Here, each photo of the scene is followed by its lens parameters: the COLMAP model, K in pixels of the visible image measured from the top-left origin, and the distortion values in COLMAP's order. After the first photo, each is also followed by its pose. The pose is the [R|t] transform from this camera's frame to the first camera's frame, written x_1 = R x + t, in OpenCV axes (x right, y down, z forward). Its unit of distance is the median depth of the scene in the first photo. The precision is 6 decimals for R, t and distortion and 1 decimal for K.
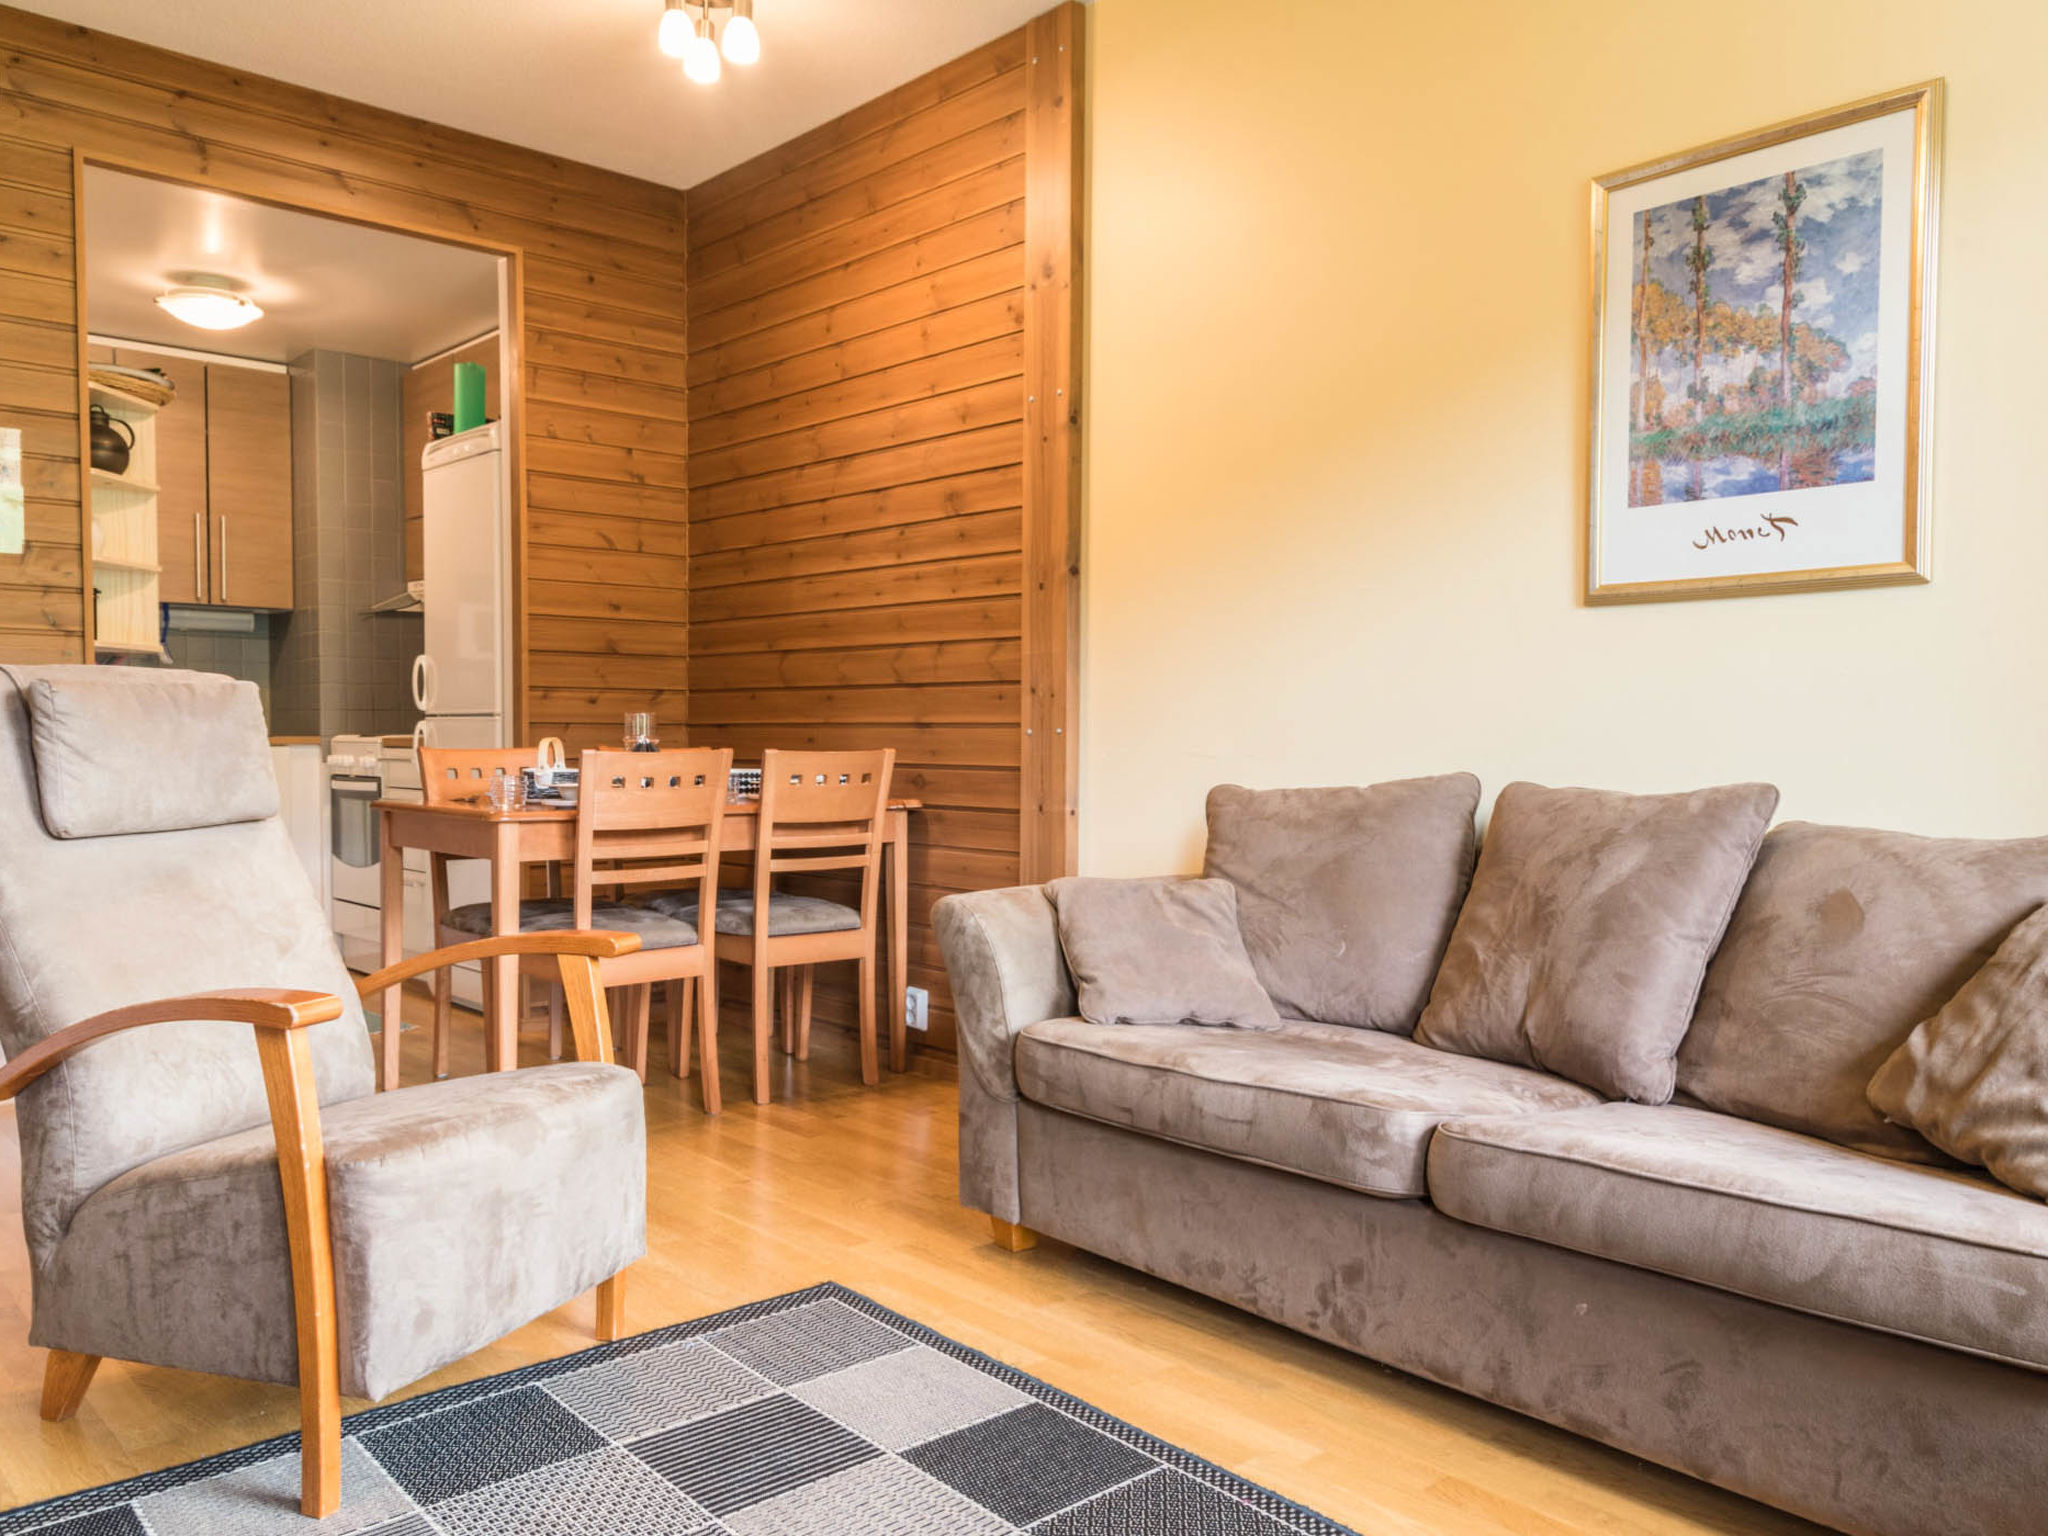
lens RADIAL K [[1586.5, 0, 1024.0], [0, 1586.5, 768.0], [0, 0, 1]] dist [0.052757, -0.007398]
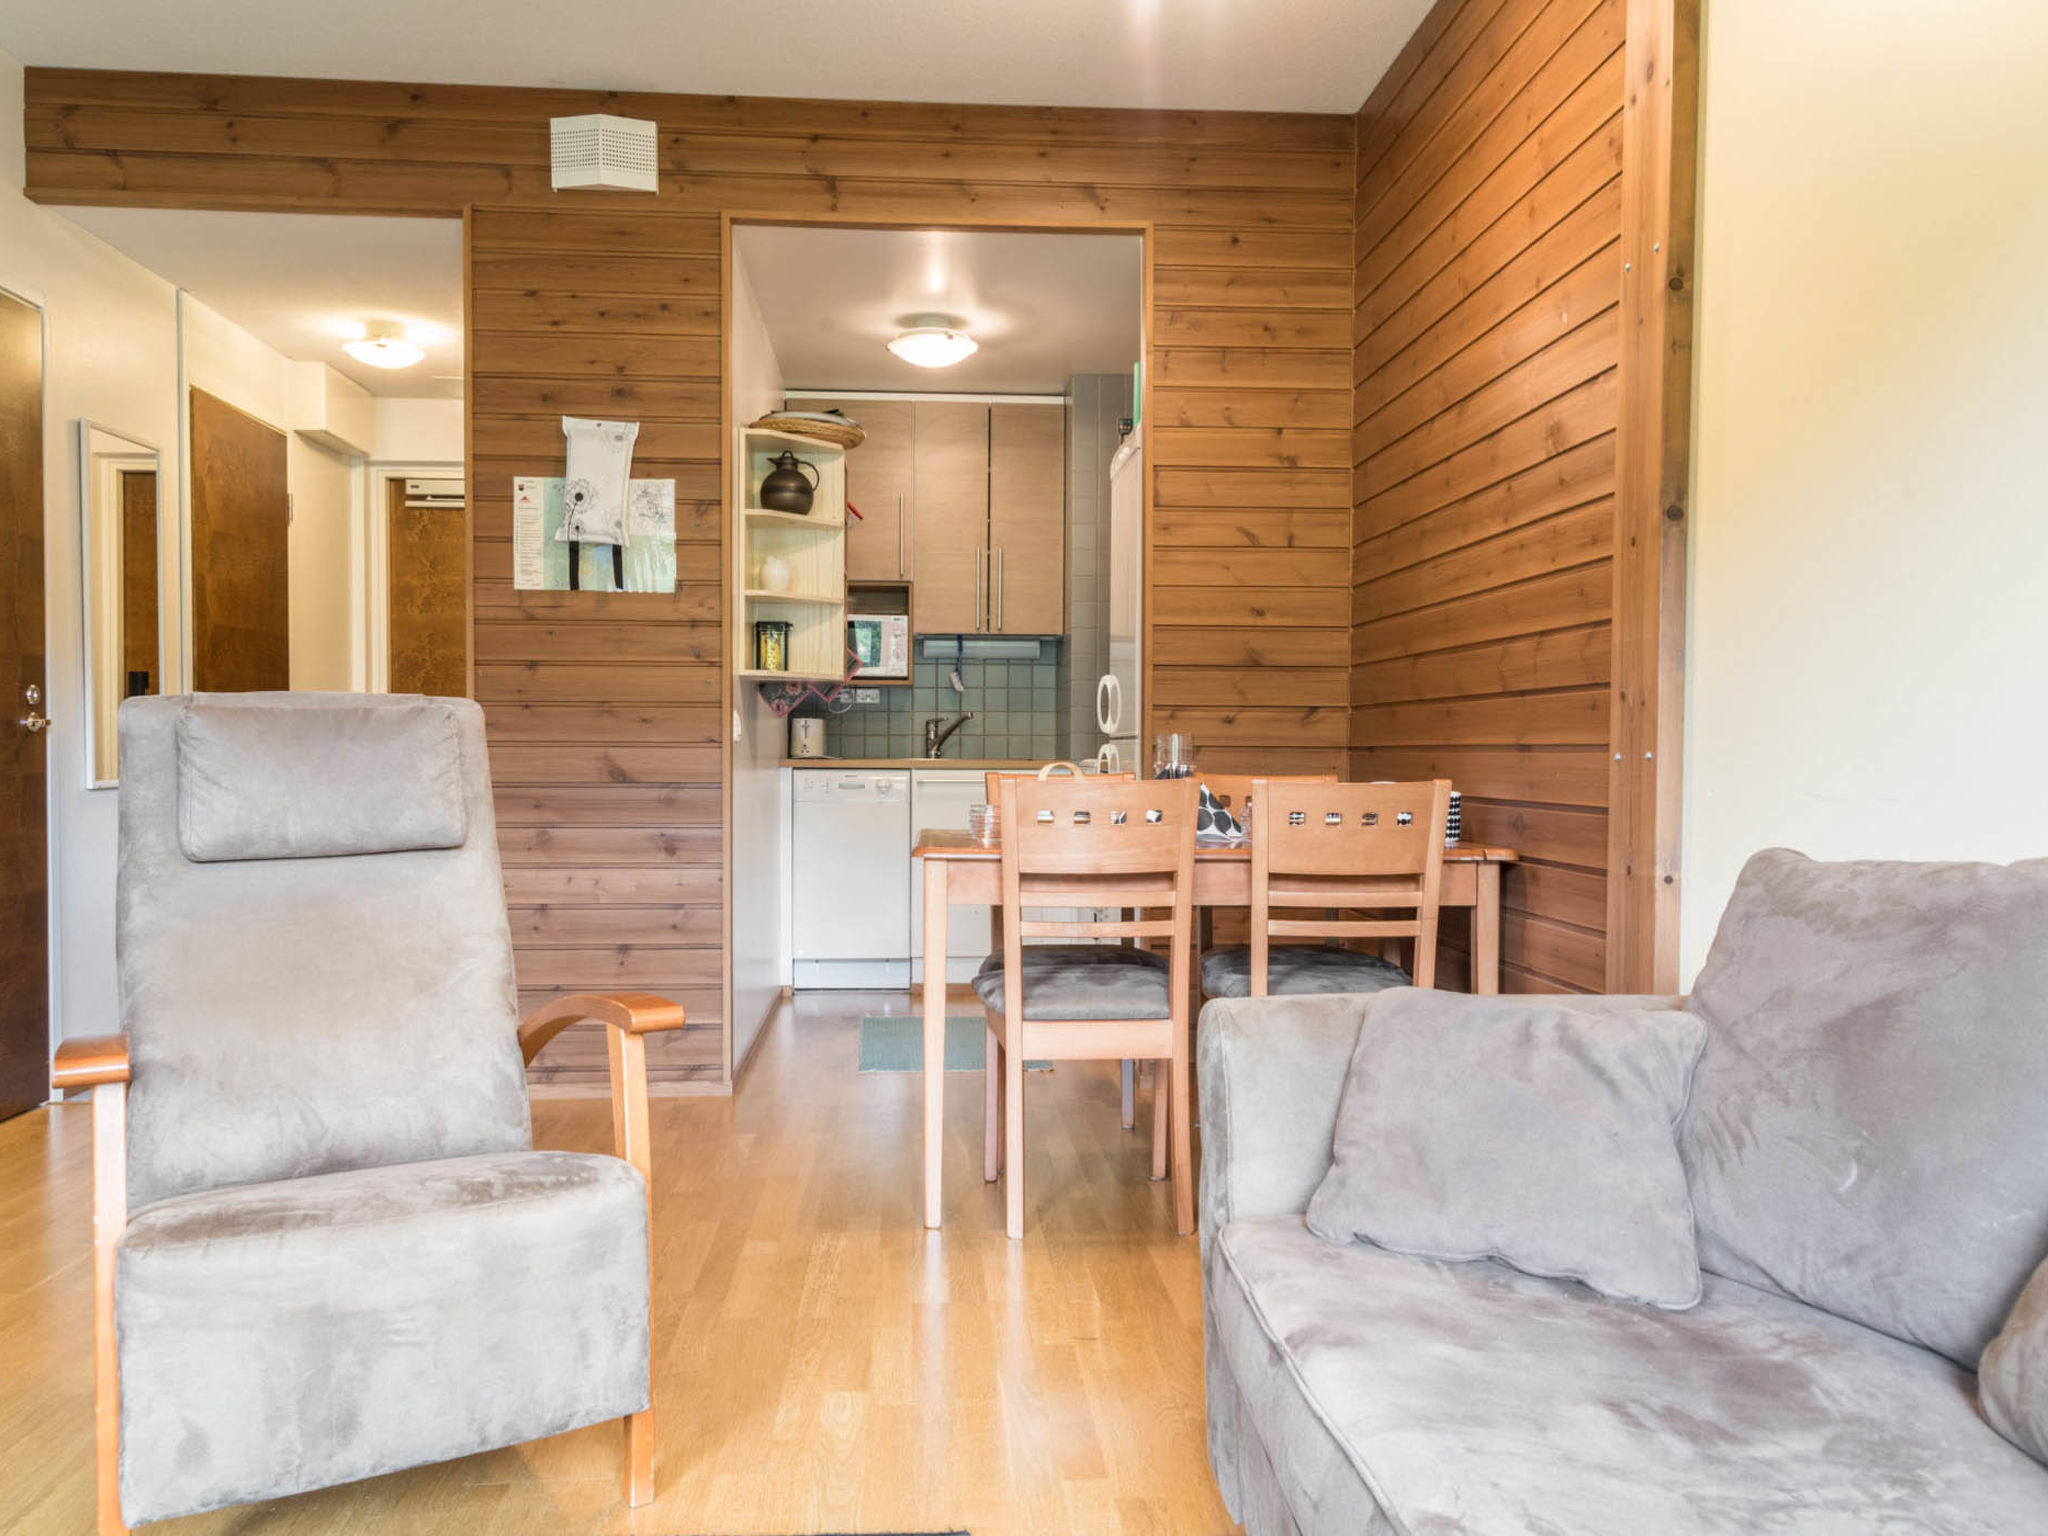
lens RADIAL K [[1586.5, 0, 1024.0], [0, 1586.5, 768.0], [0, 0, 1]] dist [0.052757, -0.007398]
pose [[0.781356, 0.006689, -0.624050, 0.215133], [-0.015707, 0.999837, -0.008950, -0.007464], [0.623888, 0.016795, 0.781333, 0.283915]]
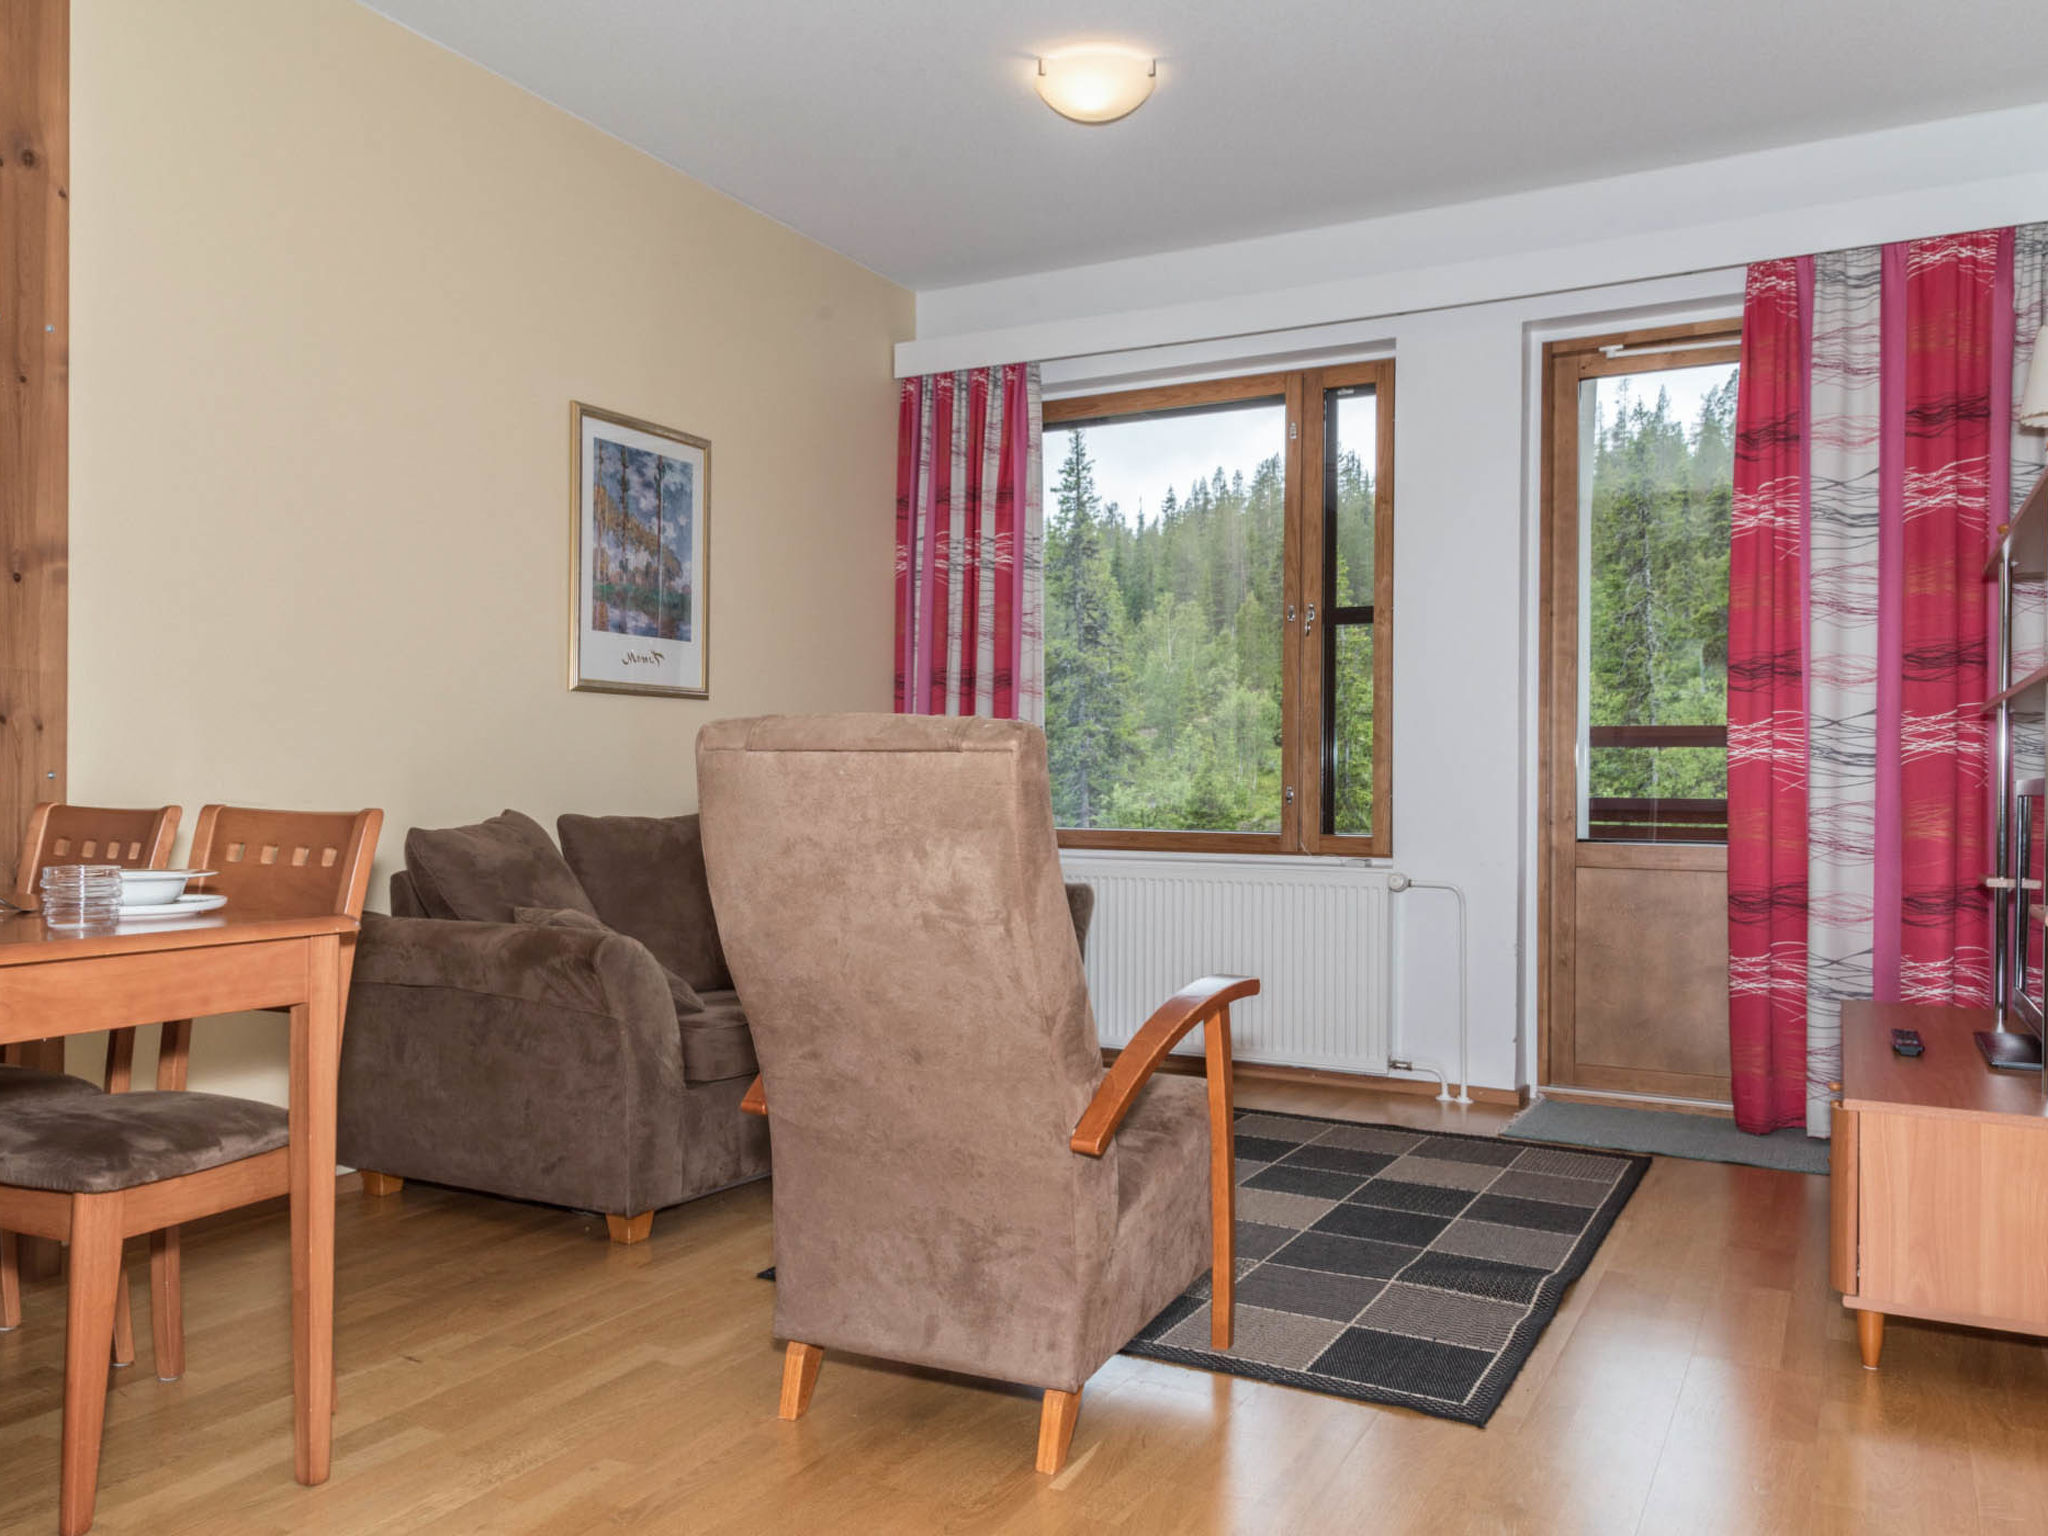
lens RADIAL K [[1586.5, 0, 1024.0], [0, 1586.5, 768.0], [0, 0, 1]] dist [0.052757, -0.007398]
pose [[-0.340949, 0.000135, 0.940082, -0.764694], [0.011660, 0.999924, 0.004086, -0.021915], [-0.940010, 0.012355, -0.340924, 0.738067]]
